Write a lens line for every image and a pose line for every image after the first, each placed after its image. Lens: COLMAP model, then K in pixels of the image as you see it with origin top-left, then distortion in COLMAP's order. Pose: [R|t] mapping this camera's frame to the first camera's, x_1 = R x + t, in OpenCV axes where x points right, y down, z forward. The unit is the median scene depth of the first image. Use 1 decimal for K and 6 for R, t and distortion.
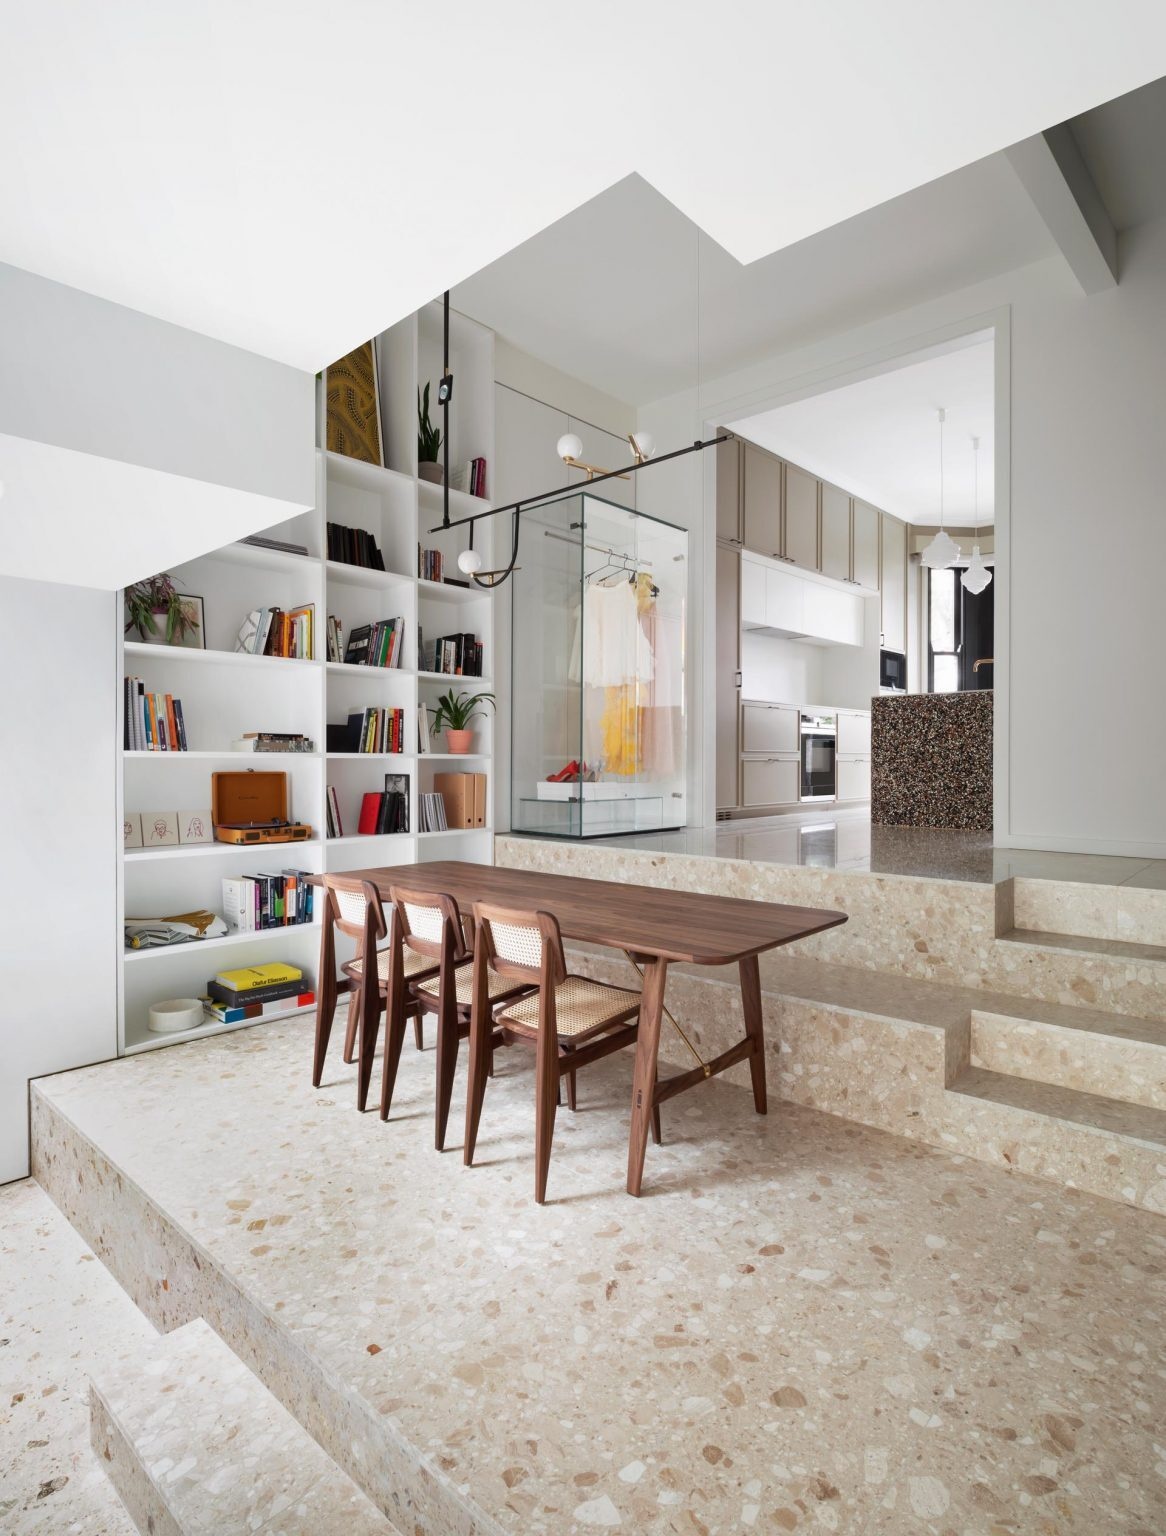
lens RADIAL K [[824.5, 0, 583.1], [0, 824.5, 771.5], [0, 0, 1]] dist [0.006048, -0.000649]
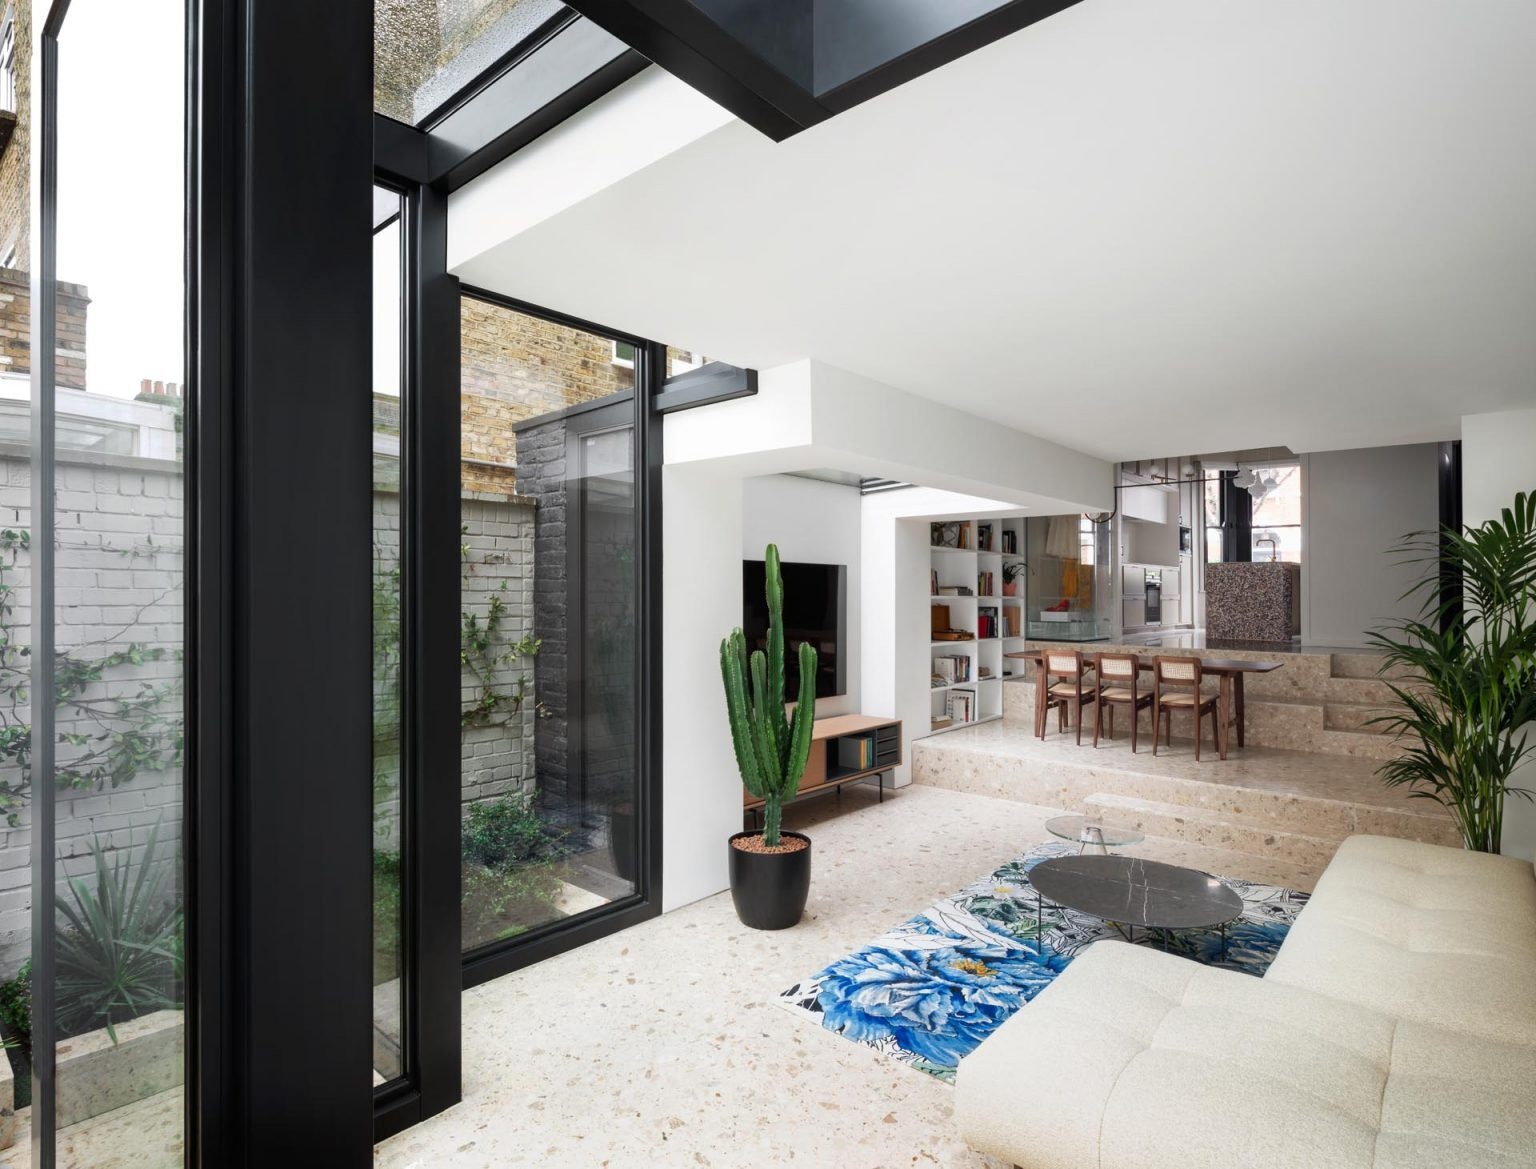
lens RADIAL K [[824.5, 0, 767.1], [0, 824.5, 590.4], [0, 0, 1]] dist [0.006048, -0.000649]
pose [[0.999452, 0.005456, 0.032635, -1.297912], [-0.004870, 0.999826, -0.018020, 0.002495], [-0.032728, 0.017851, 0.999305, -1.435994]]
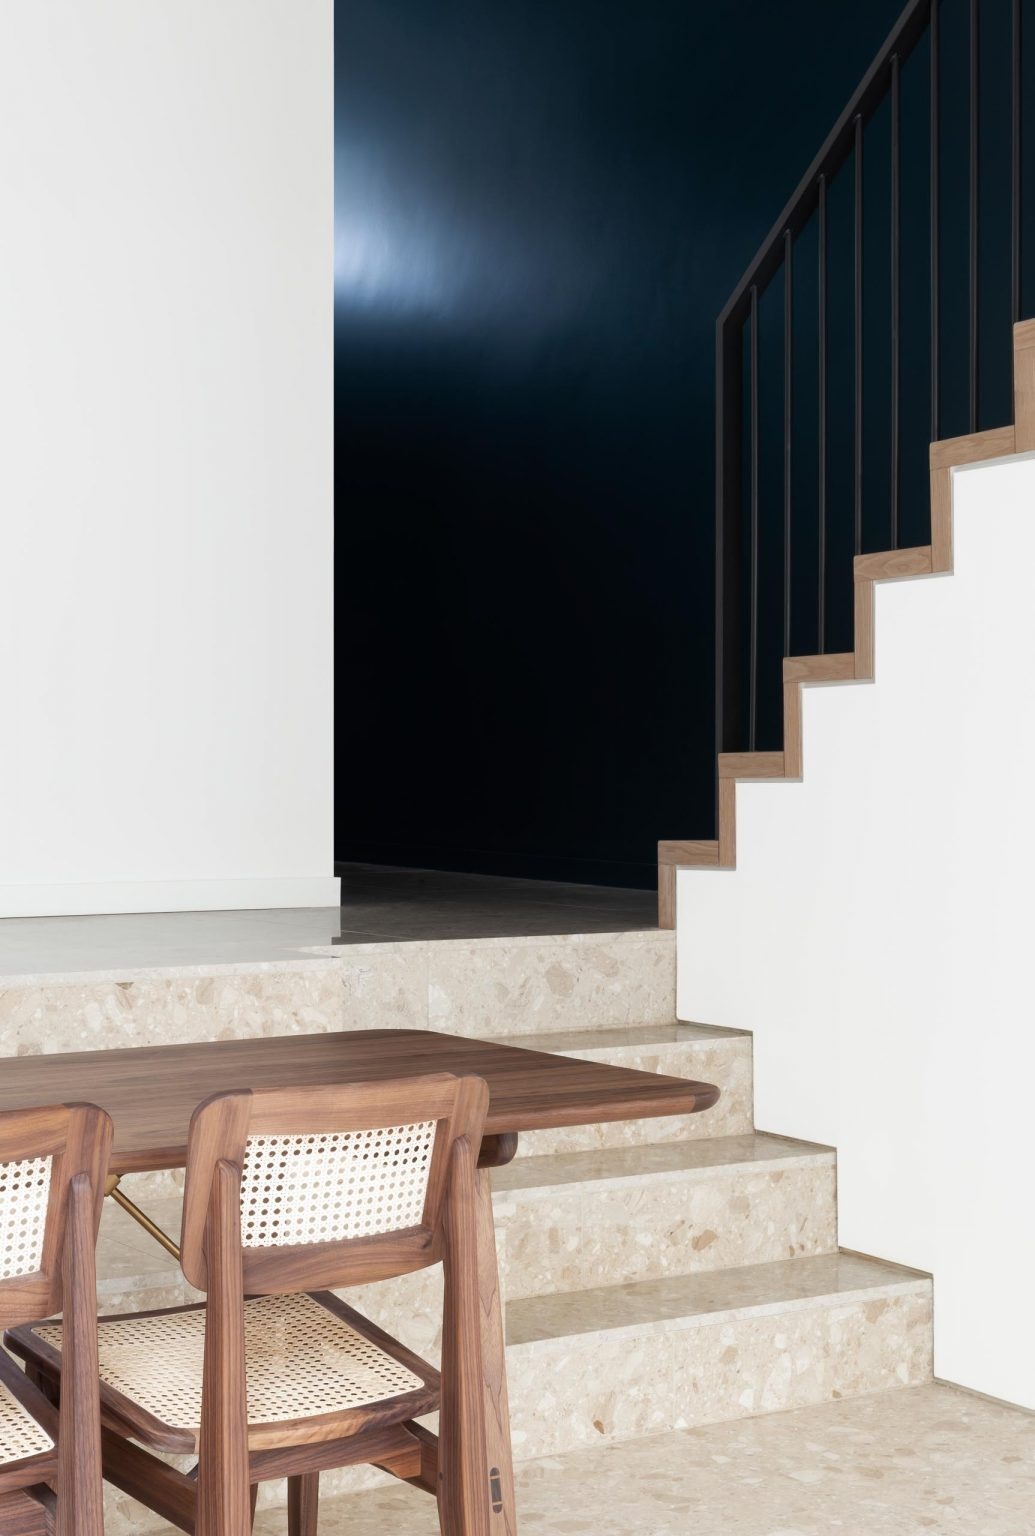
lens RADIAL K [[2470.1, 0, 517.8], [0, 2470.1, 766.3], [0, 0, 1]] dist [0.013036, 0.000000]
pose [[0.267164, -0.005684, 0.963634, -0.957876], [0.018726, 0.999824, 0.000706, 0.025128], [-0.963469, 0.017856, 0.267223, 0.541062]]
